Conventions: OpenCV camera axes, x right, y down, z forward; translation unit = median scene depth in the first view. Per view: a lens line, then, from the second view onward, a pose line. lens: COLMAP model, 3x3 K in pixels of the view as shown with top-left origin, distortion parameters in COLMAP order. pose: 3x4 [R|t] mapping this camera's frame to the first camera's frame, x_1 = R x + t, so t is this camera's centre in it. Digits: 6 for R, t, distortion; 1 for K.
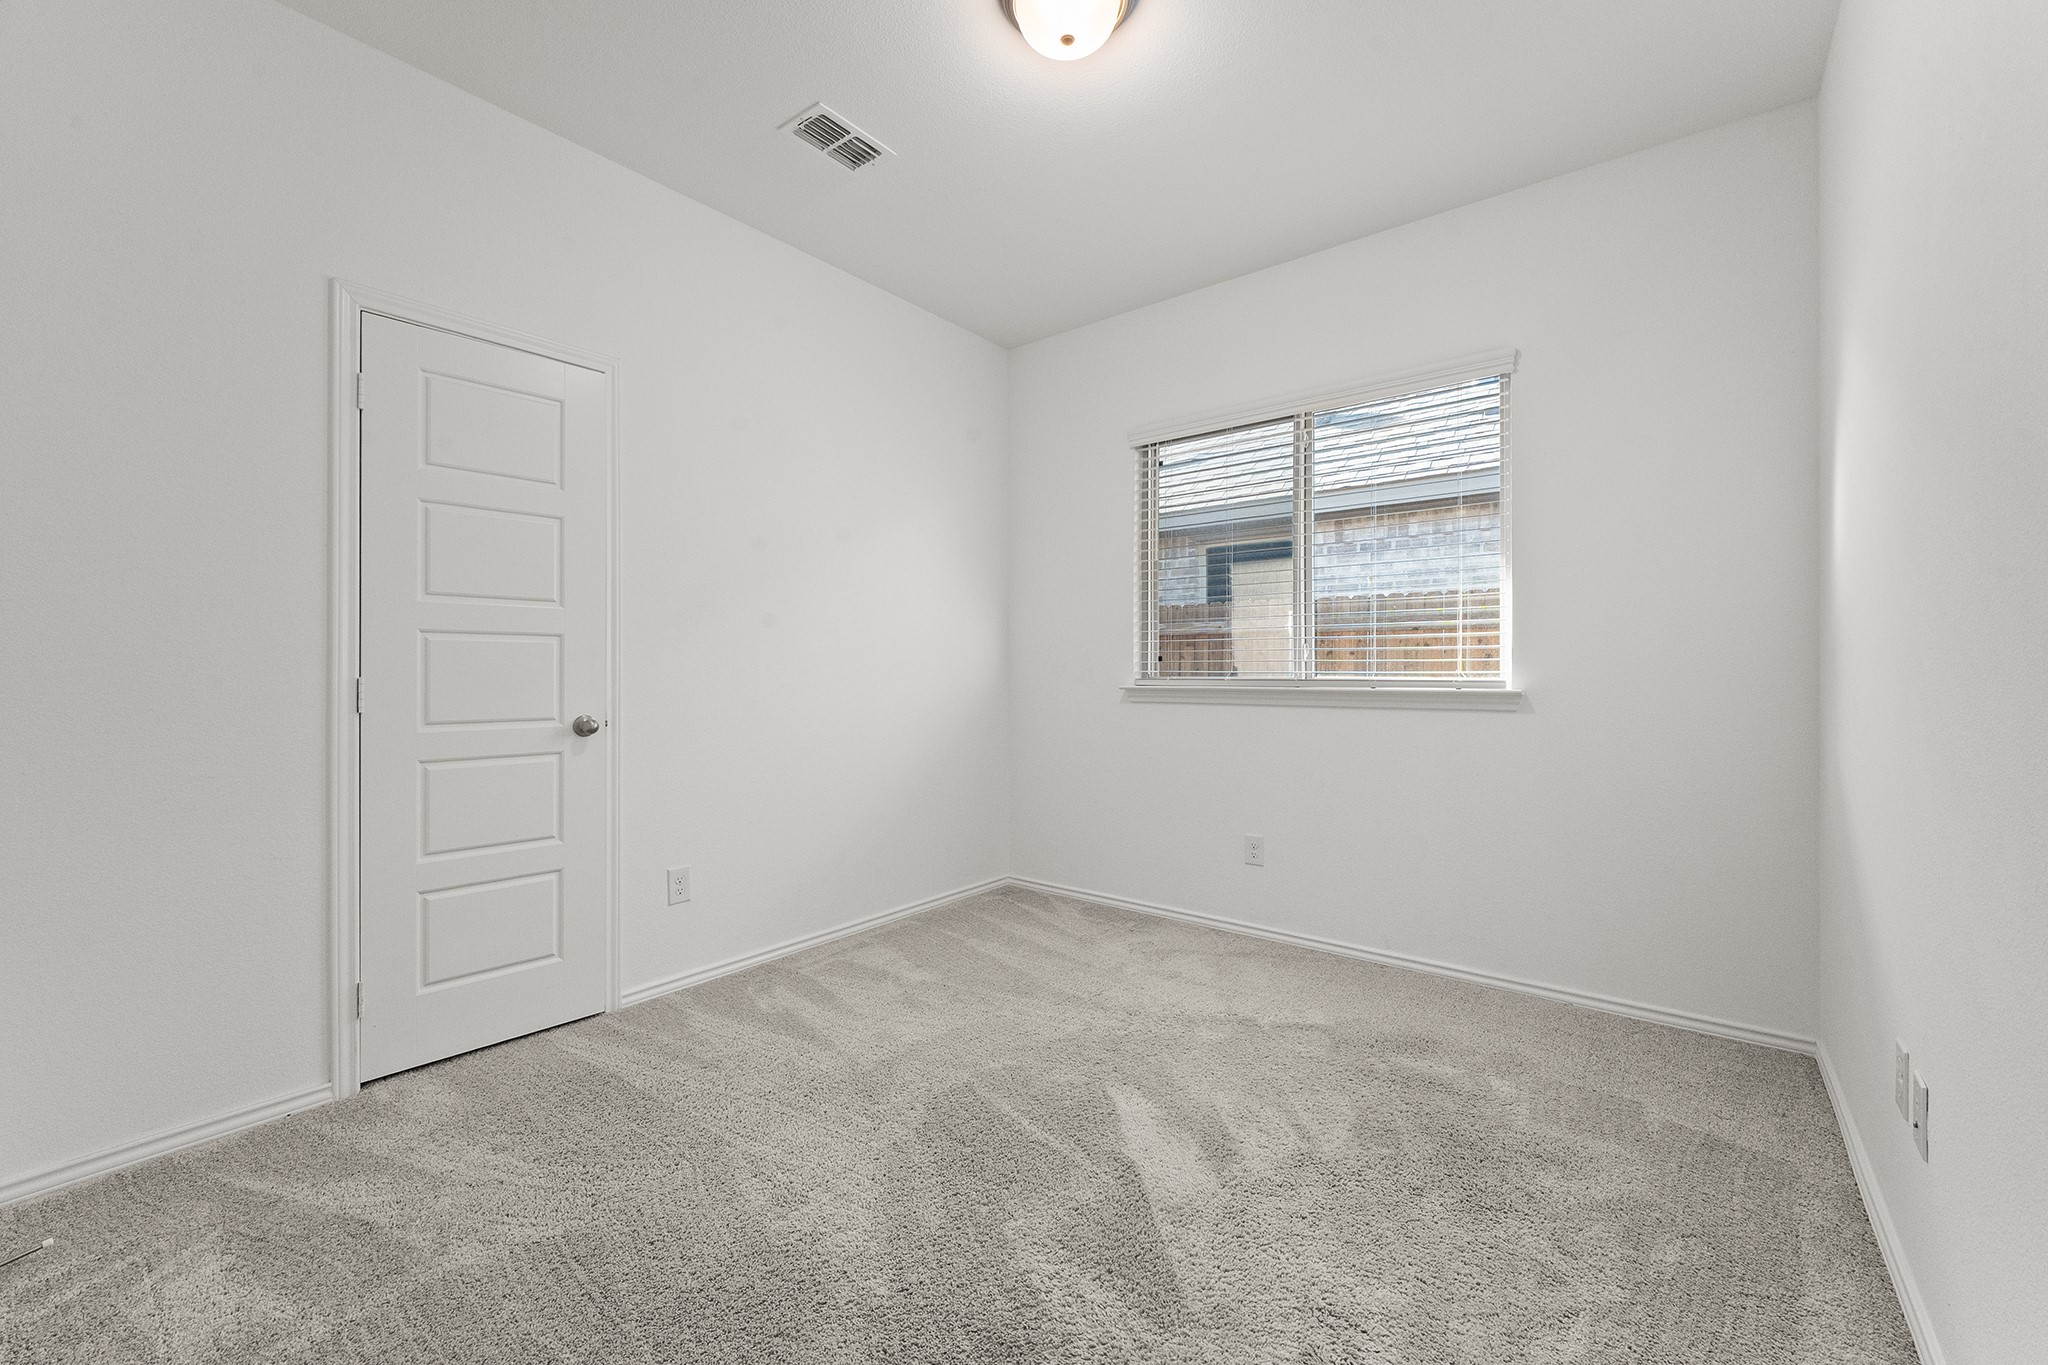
lens RADIAL K [[827.0, 0, 1018.7], [0, 827.0, 673.2], [0, 0, 1]] dist [-0.000081, -0.000087]
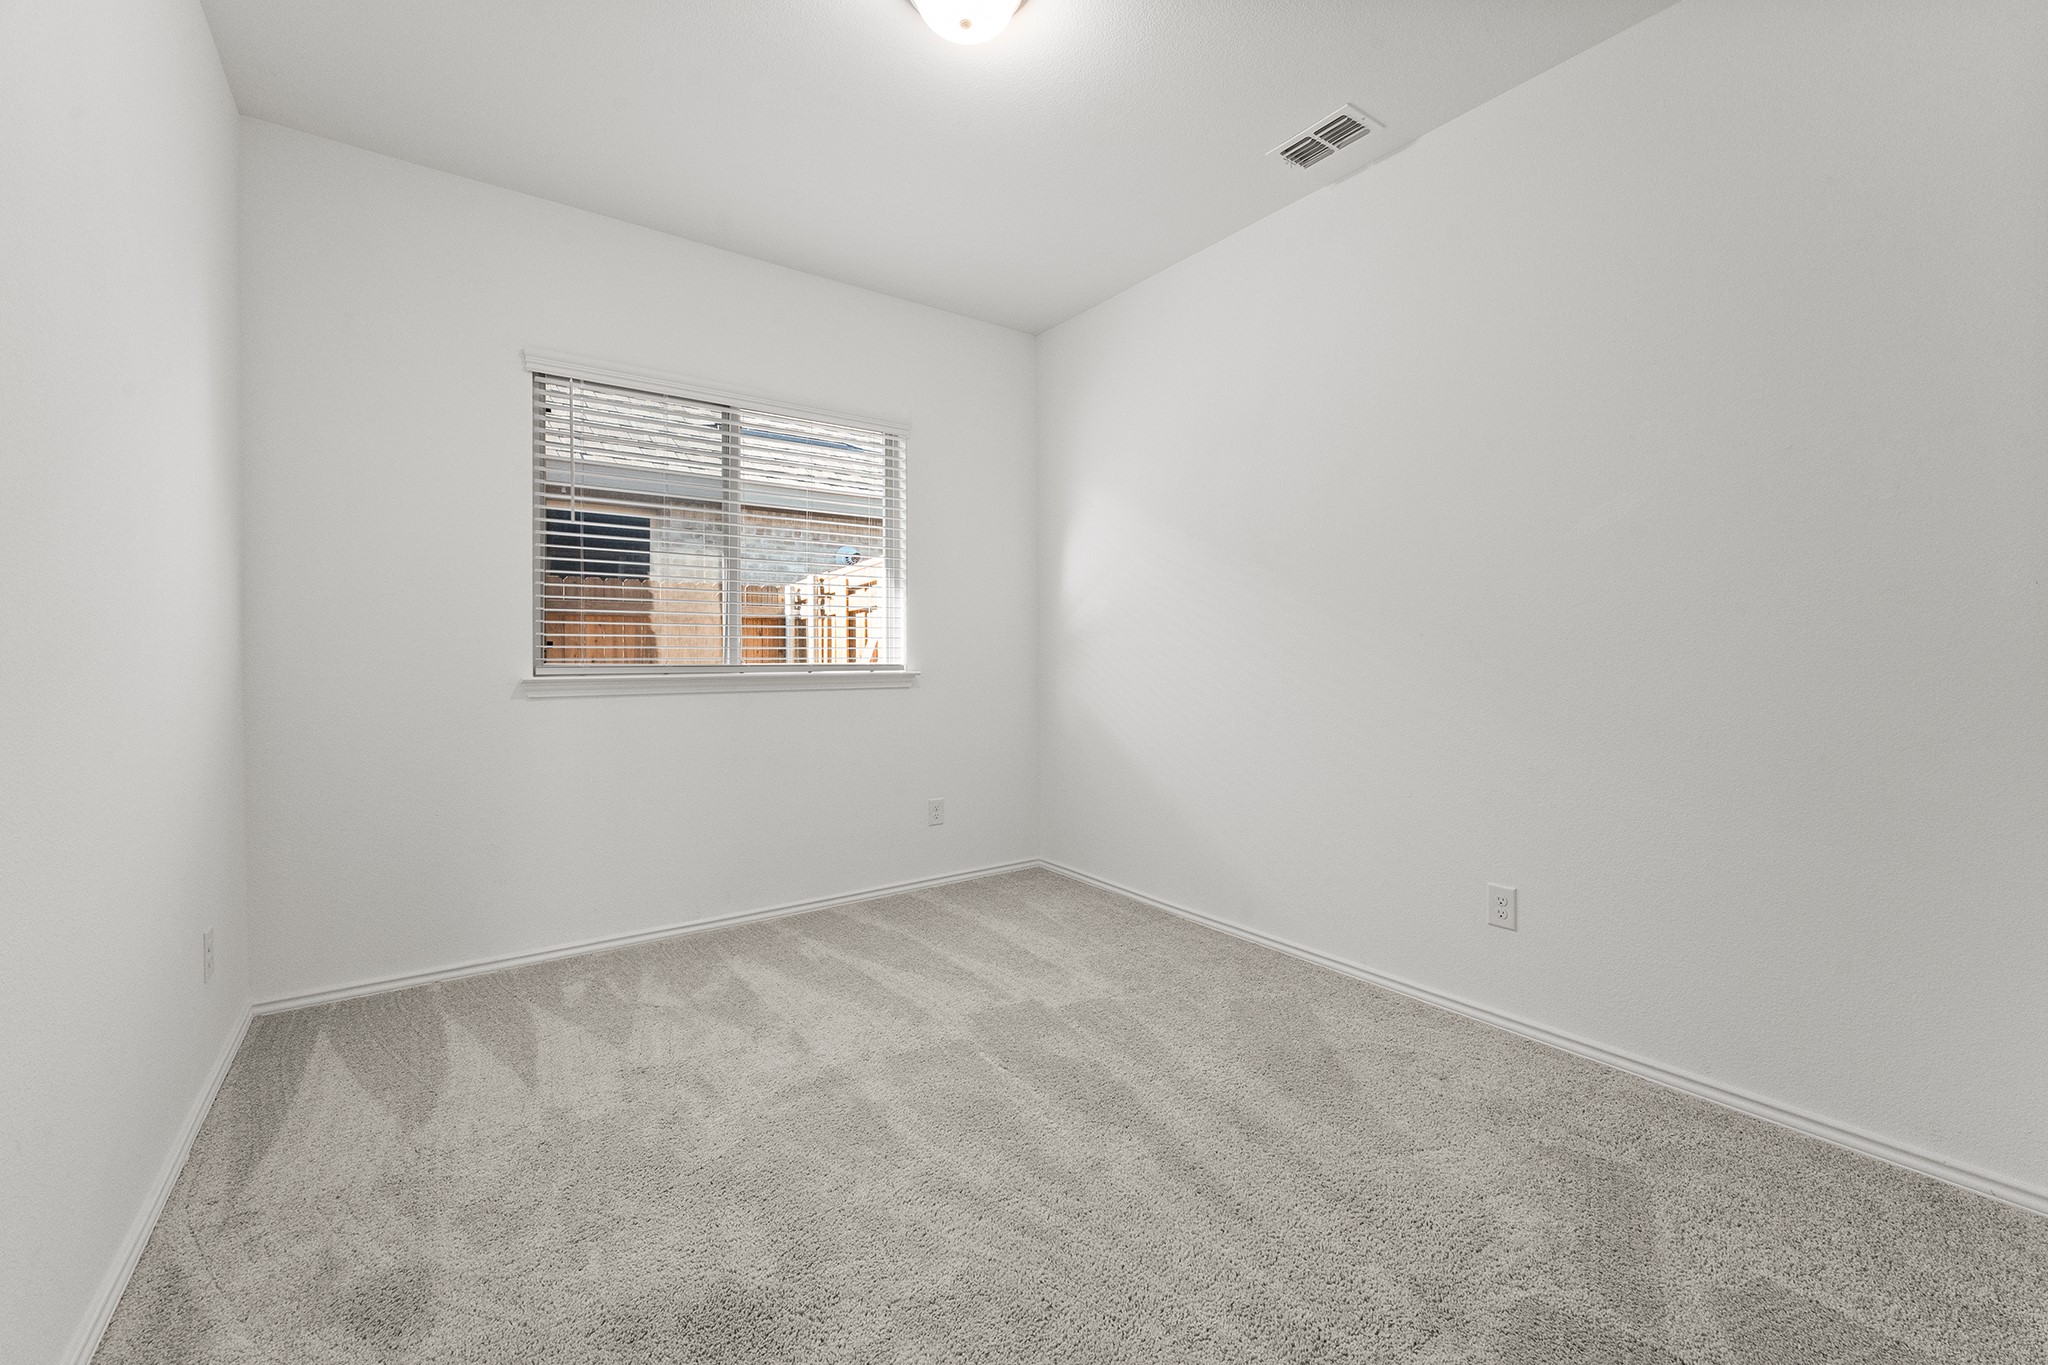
lens RADIAL K [[827.0, 0, 1018.7], [0, 827.0, 673.2], [0, 0, 1]] dist [-0.000081, -0.000087]
pose [[0.296955, -0.018445, 0.954713, -0.542275], [0.007595, 0.999827, 0.016955, 0.001488], [-0.954861, 0.002216, 0.297044, 0.379974]]
